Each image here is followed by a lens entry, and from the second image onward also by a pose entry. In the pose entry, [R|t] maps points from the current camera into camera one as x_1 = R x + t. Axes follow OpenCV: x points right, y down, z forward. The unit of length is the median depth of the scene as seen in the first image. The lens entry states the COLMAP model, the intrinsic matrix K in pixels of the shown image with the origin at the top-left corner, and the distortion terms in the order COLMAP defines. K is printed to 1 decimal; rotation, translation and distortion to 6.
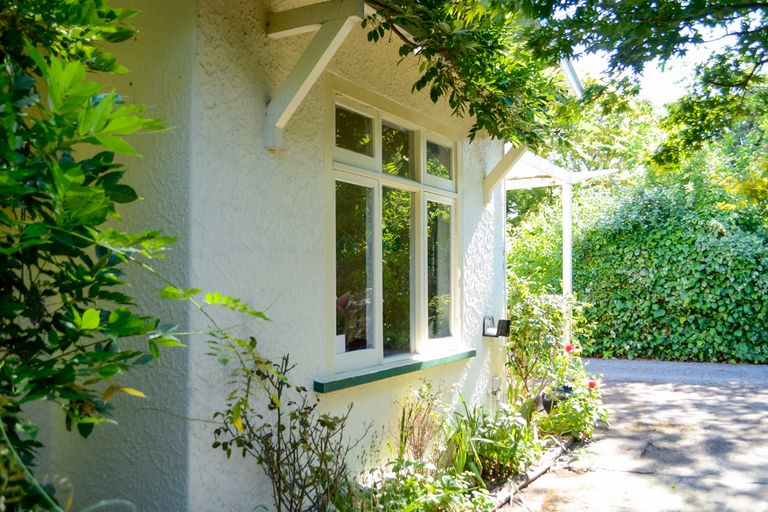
lens RADIAL K [[706.1, 0, 384.0], [0, 706.1, 256.0], [0, 0, 1]] dist [-0.067315, 0.004865]
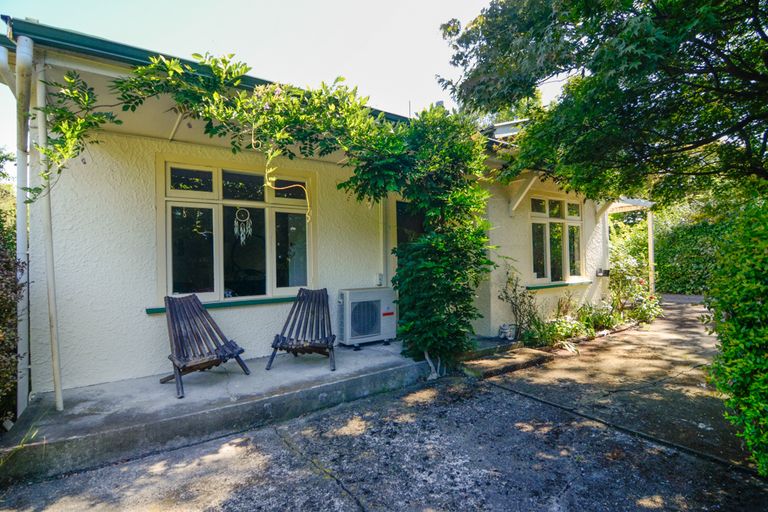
lens RADIAL K [[386.7, 0, 384.0], [0, 386.7, 256.0], [0, 0, 1]] dist [-0.001334, -0.000159]
pose [[0.903506, -0.023385, -0.427937, 0.054905], [0.034201, 0.999260, 0.017605, -0.010778], [0.427209, -0.030542, 0.903637, -0.663326]]
